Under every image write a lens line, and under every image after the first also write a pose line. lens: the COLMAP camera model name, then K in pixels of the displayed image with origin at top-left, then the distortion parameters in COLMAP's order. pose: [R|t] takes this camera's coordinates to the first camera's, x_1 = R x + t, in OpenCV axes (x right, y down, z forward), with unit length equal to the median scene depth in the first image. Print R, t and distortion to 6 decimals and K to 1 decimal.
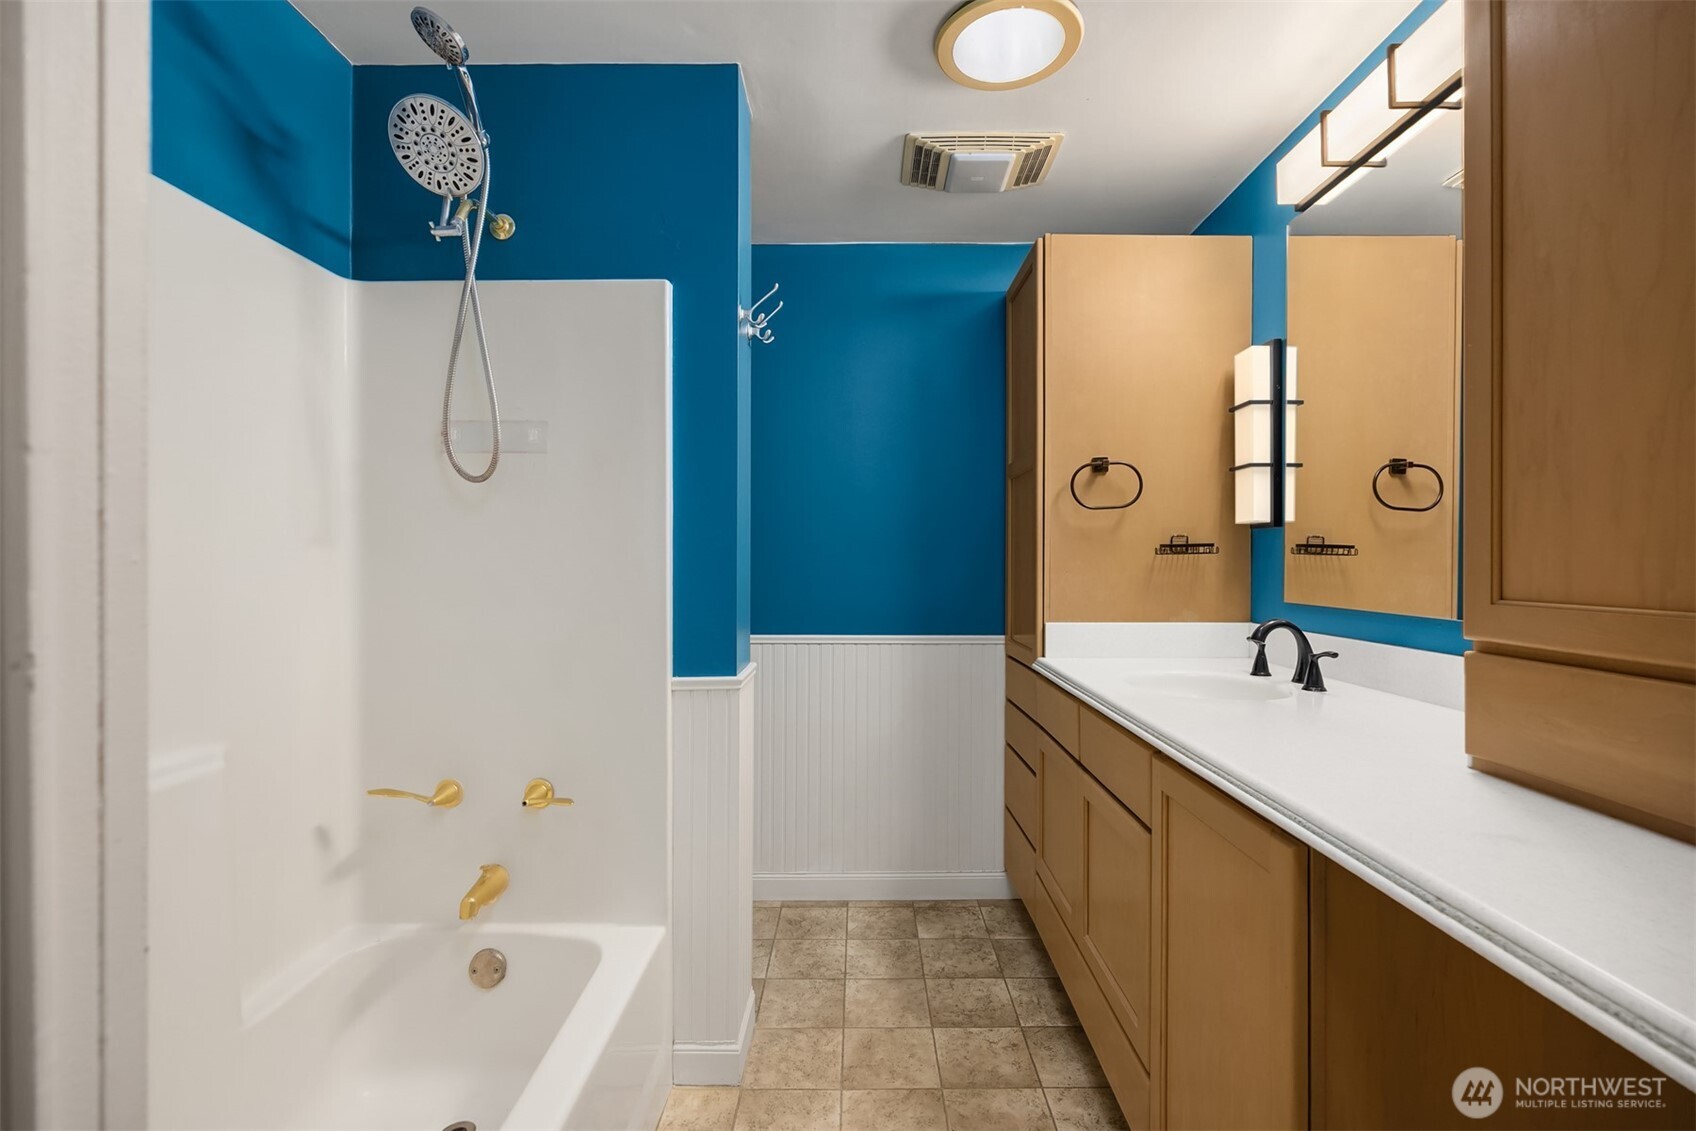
lens RADIAL K [[822.6, 0, 848.9], [0, 822.6, 564.6], [0, 0, 1]] dist [0.001992, 0.000548]
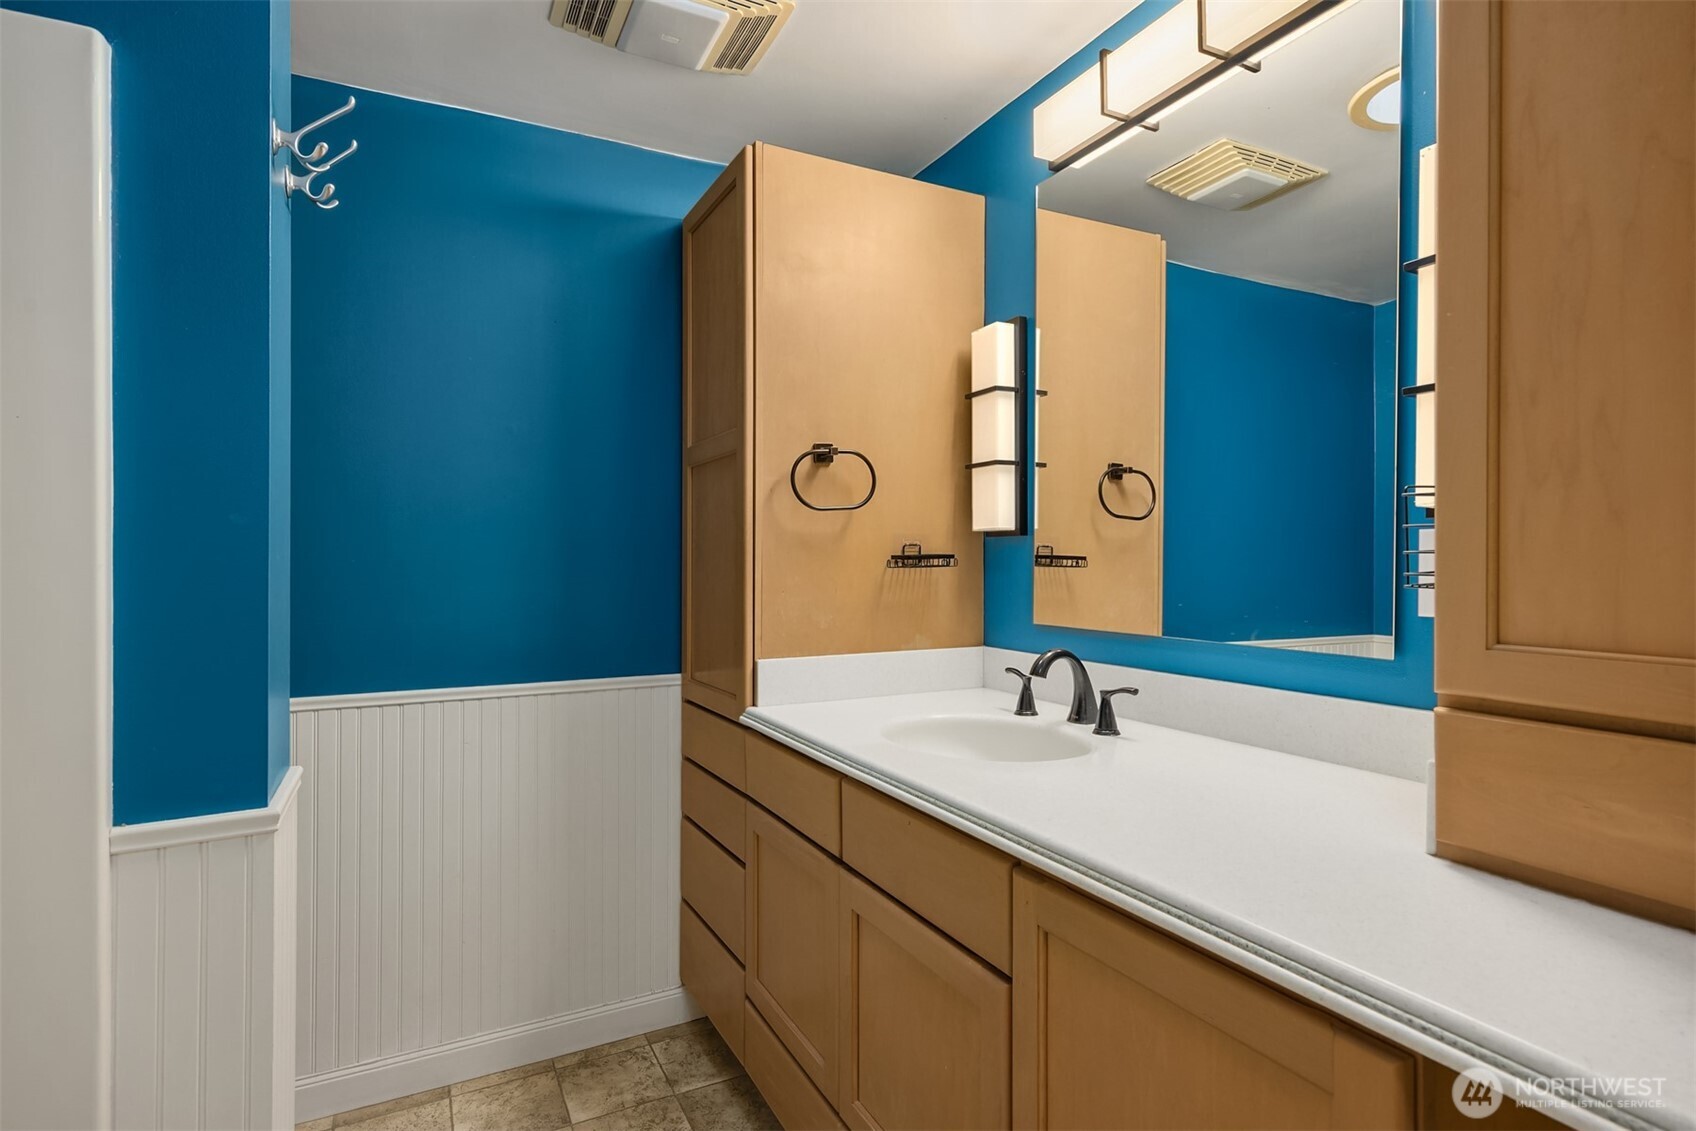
lens RADIAL K [[860.2, 0, 856.1], [0, 860.2, 554.6], [0, 0, 1]] dist [0.003021, 0.000927]
pose [[0.874774, -0.002808, 0.484523, -0.064687], [0.007642, 0.999939, -0.008002, -0.019222], [-0.484470, 0.010703, 0.874742, 0.284786]]
